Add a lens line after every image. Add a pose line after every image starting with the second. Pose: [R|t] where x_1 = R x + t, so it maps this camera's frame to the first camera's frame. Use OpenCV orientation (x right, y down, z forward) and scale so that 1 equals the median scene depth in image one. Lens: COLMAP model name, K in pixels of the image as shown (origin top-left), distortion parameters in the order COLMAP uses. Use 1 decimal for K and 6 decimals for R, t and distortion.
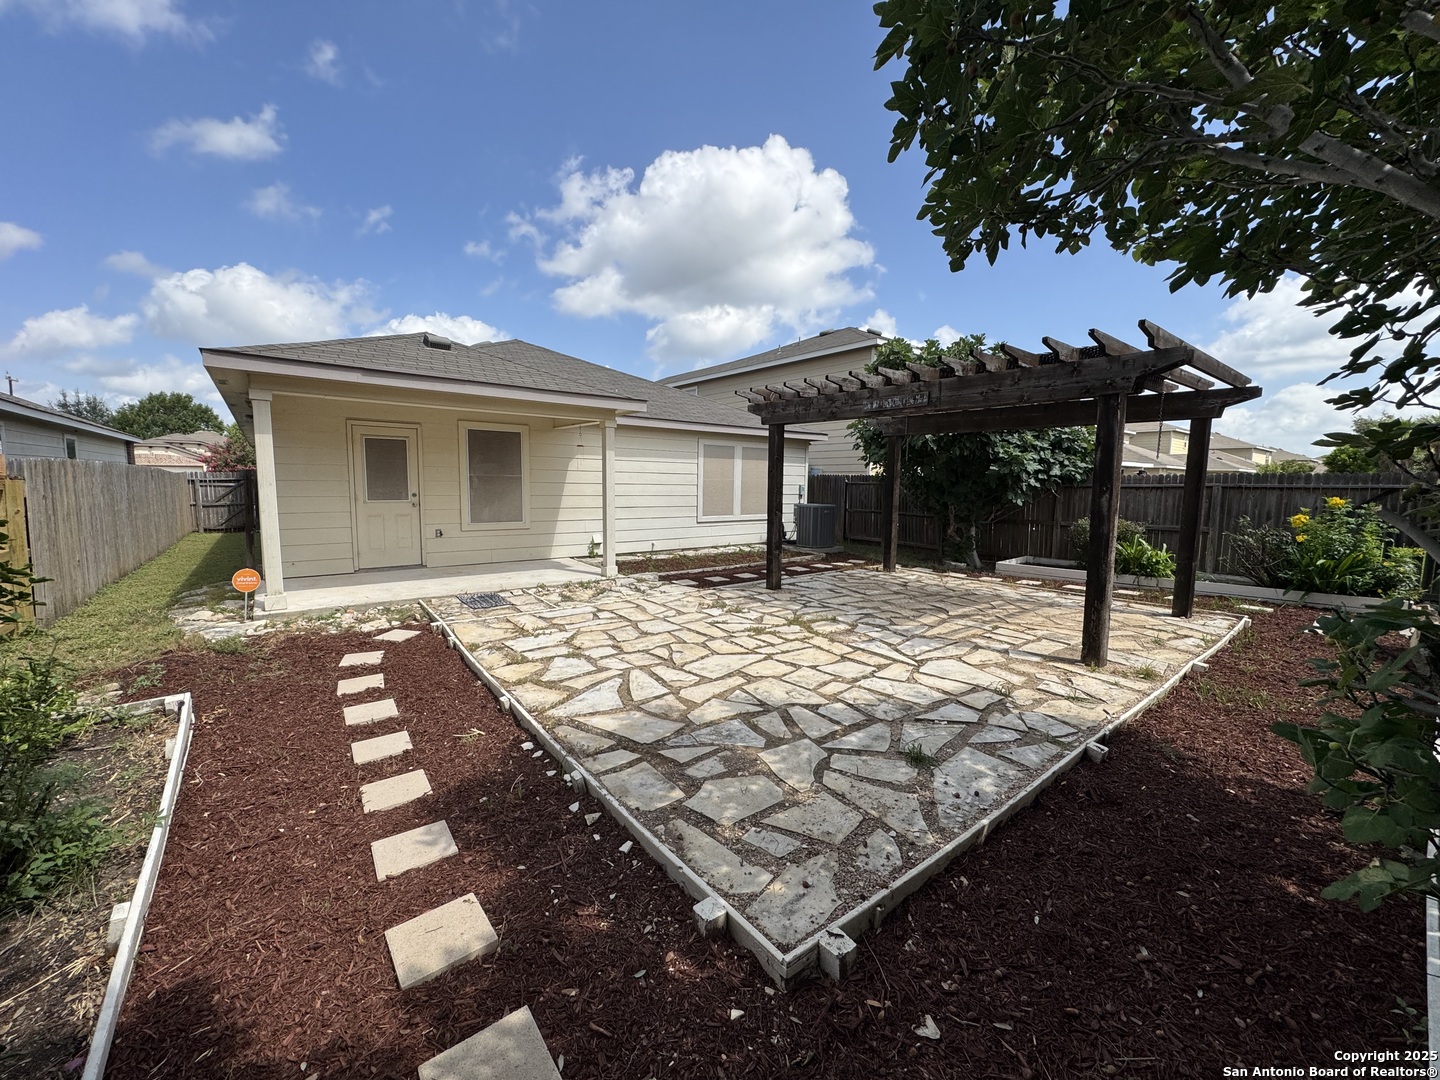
lens RADIAL K [[572.5, 0, 720.0], [0, 572.5, 540.0], [0, 0, 1]] dist [0.000615, -0.000125]
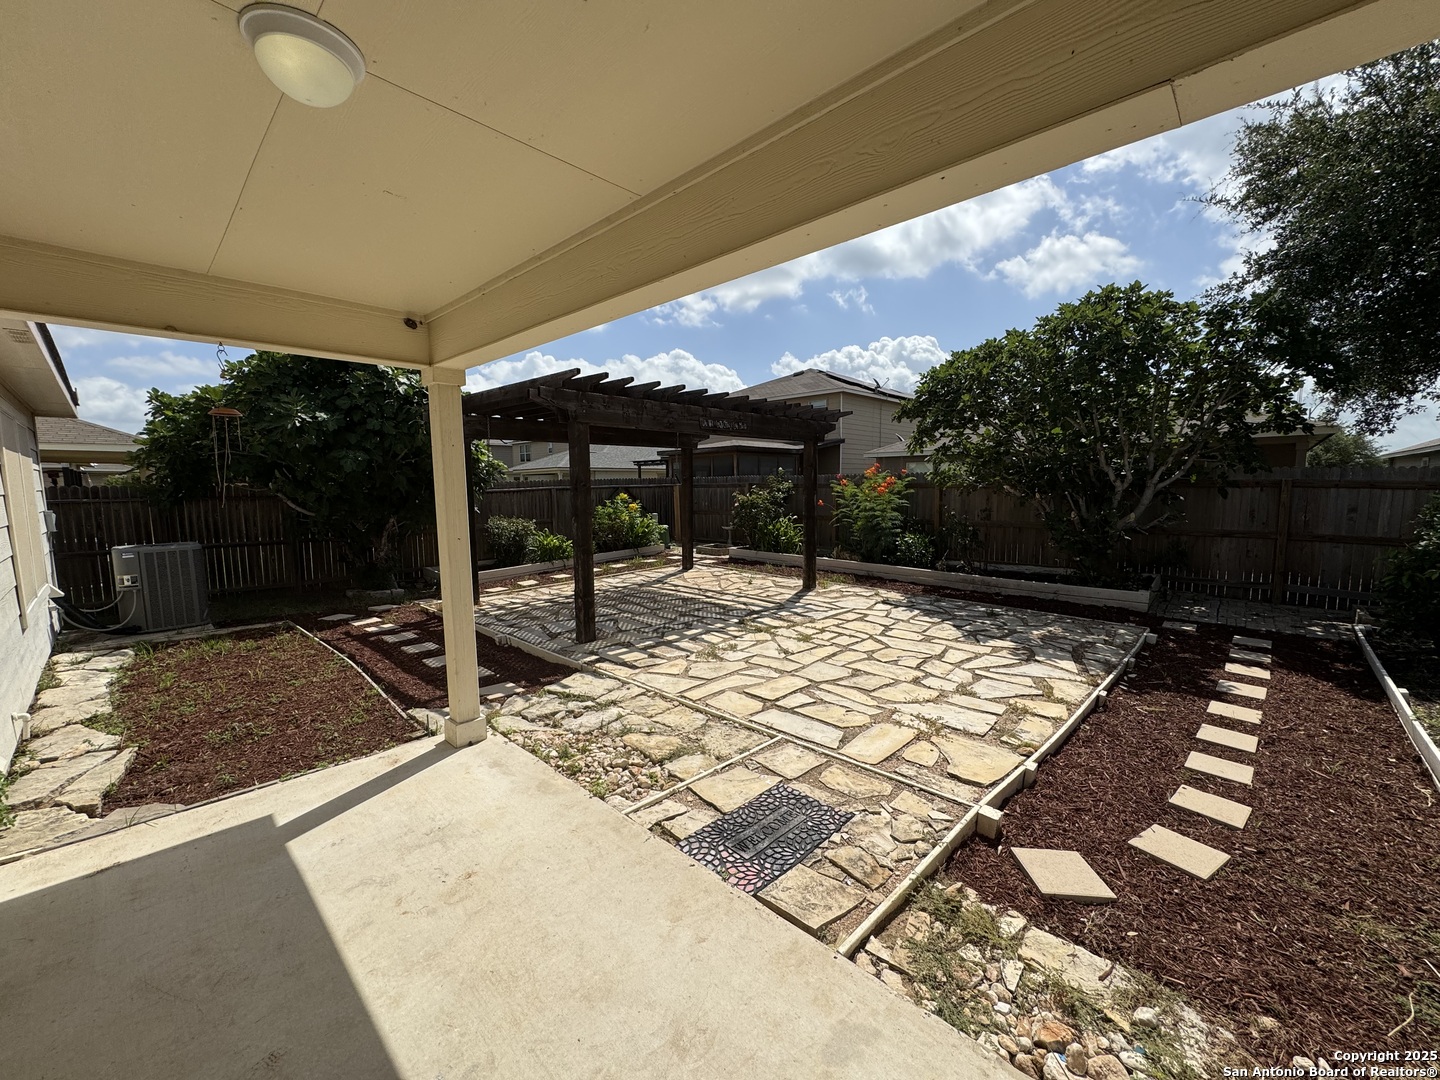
lens RADIAL K [[572.5, 0, 720.0], [0, 572.5, 540.0], [0, 0, 1]] dist [0.000615, -0.000125]
pose [[-0.149156, -0.109346, 0.982749, -1.050047], [0.110564, 0.985790, 0.126465, -0.192678], [-0.982613, 0.127519, -0.134947, 1.454550]]
